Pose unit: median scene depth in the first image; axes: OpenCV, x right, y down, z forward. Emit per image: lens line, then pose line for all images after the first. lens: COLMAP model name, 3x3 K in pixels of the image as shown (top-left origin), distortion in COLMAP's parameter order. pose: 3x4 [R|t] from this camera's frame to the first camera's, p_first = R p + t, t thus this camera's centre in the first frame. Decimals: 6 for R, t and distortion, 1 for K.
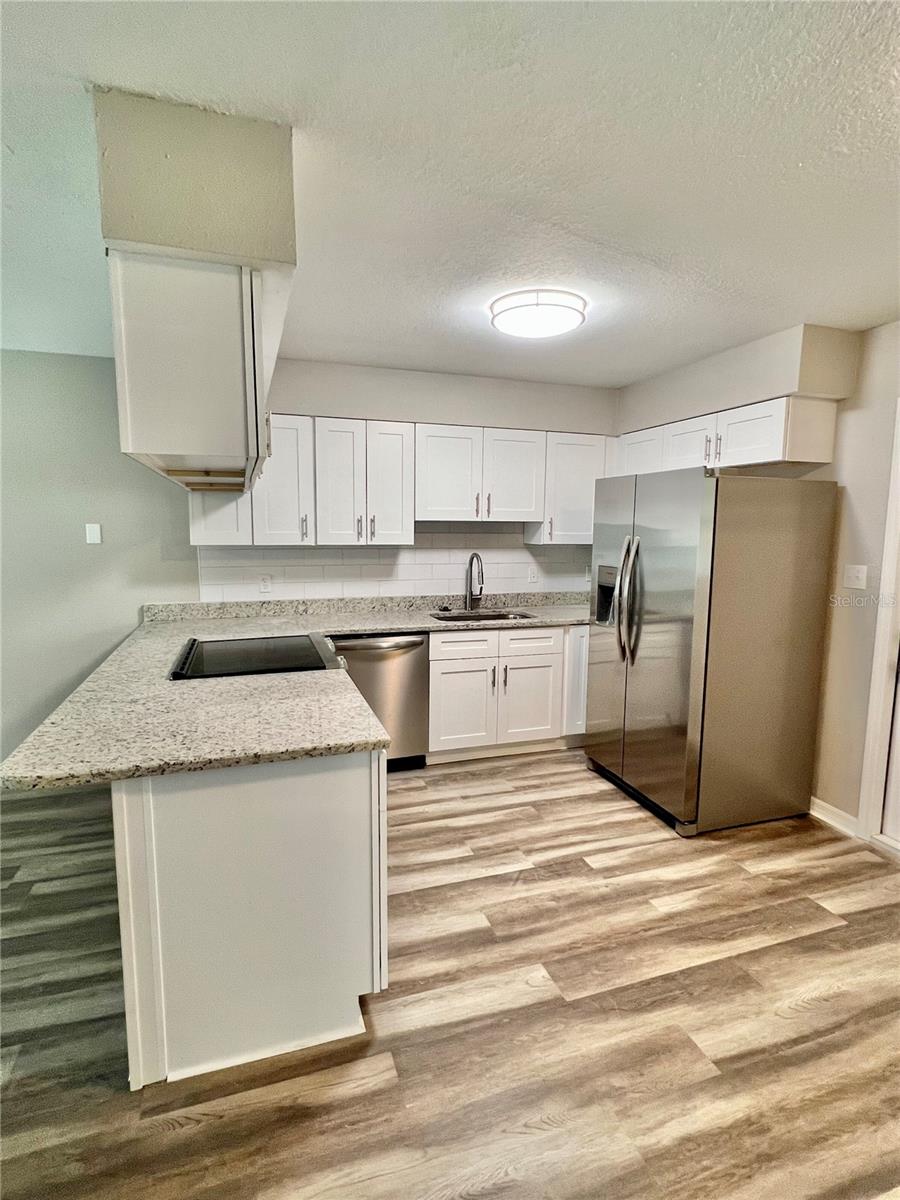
lens RADIAL K [[602.4, 0, 447.8], [0, 602.4, 603.0], [0, 0, 1]] dist [-0.000067, -0.000306]
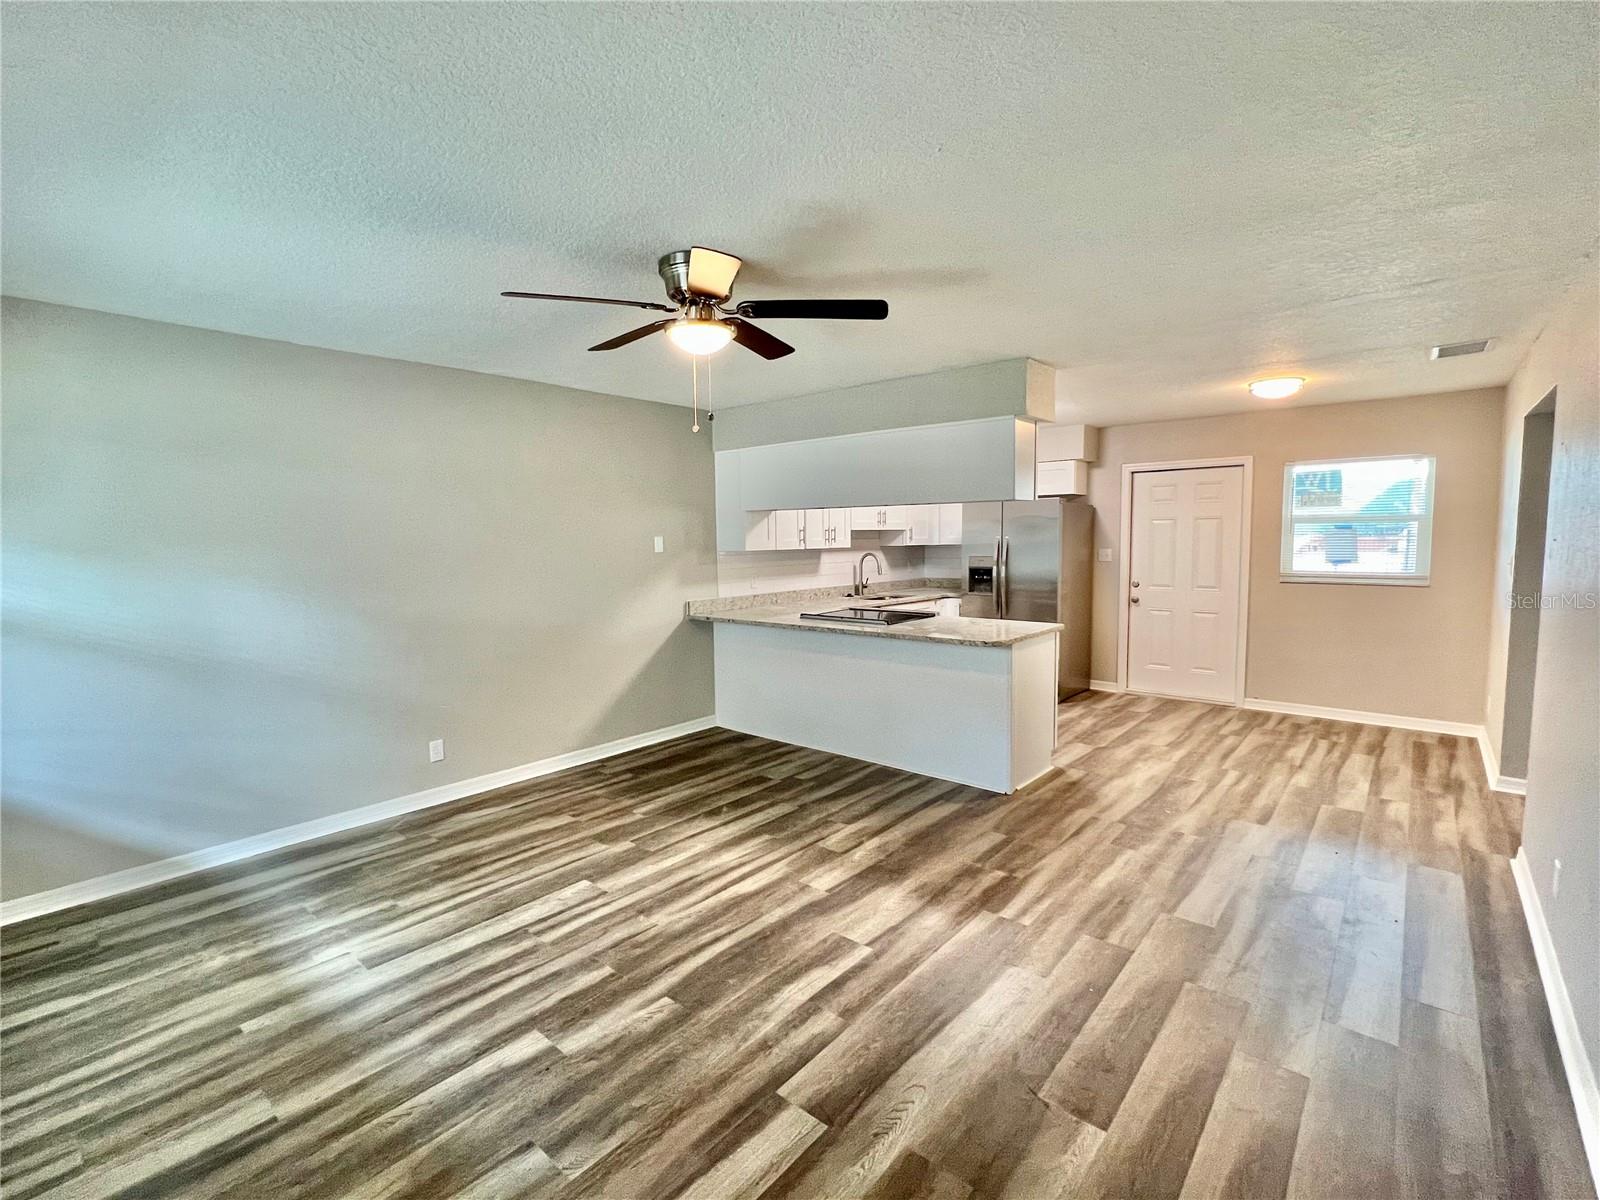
lens RADIAL K [[708.8, 0, 803.1], [0, 708.8, 599.5], [0, 0, 1]] dist [-0.000779, -0.000455]
pose [[0.867025, -0.064302, 0.494099, -1.195782], [0.083148, 0.996405, -0.016233, 0.049224], [-0.491278, 0.055157, 0.869254, -0.440751]]
